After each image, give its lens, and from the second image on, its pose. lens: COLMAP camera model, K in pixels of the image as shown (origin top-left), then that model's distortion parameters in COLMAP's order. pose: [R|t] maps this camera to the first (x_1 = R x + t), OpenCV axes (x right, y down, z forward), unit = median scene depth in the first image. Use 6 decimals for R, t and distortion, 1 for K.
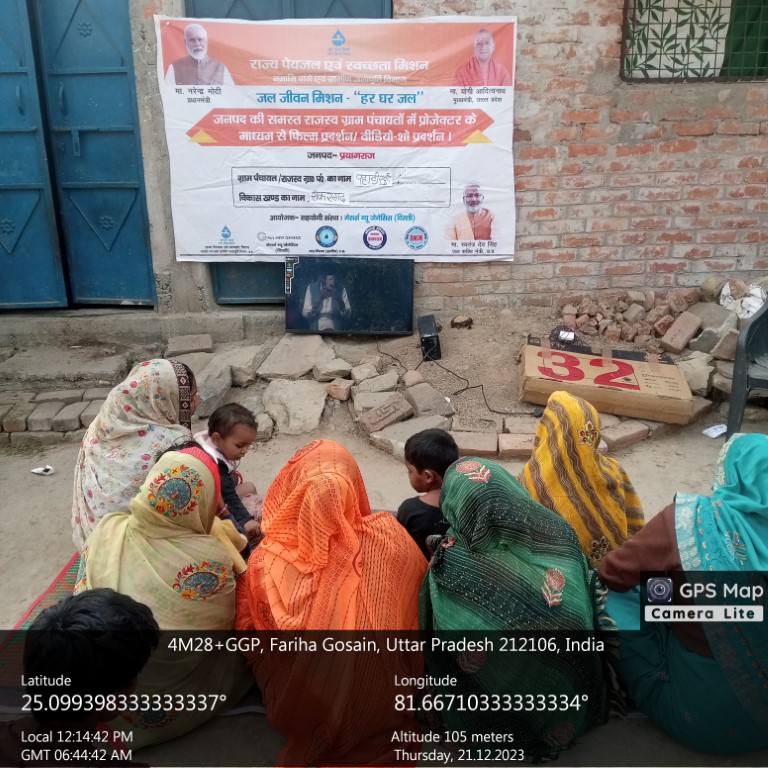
lens RADIAL K [[729.8, 0, 384.0], [0, 729.8, 384.0], [0, 0, 1]] dist [0.073538, -0.154522]
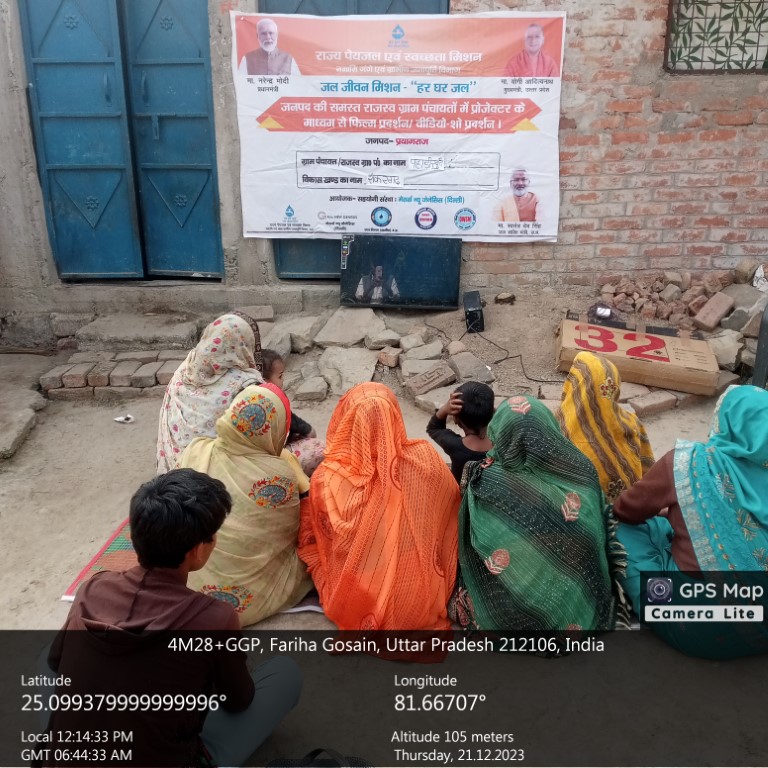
lens RADIAL K [[774.8, 0, 385.2], [0, 774.8, 389.6], [0, 0, 1]] dist [0.082443, -0.168885]
pose [[0.997638, 0.028896, -0.062312, 0.006145], [-0.028706, 0.999580, 0.003936, 0.049126], [0.062399, -0.002138, 0.998049, -0.143947]]
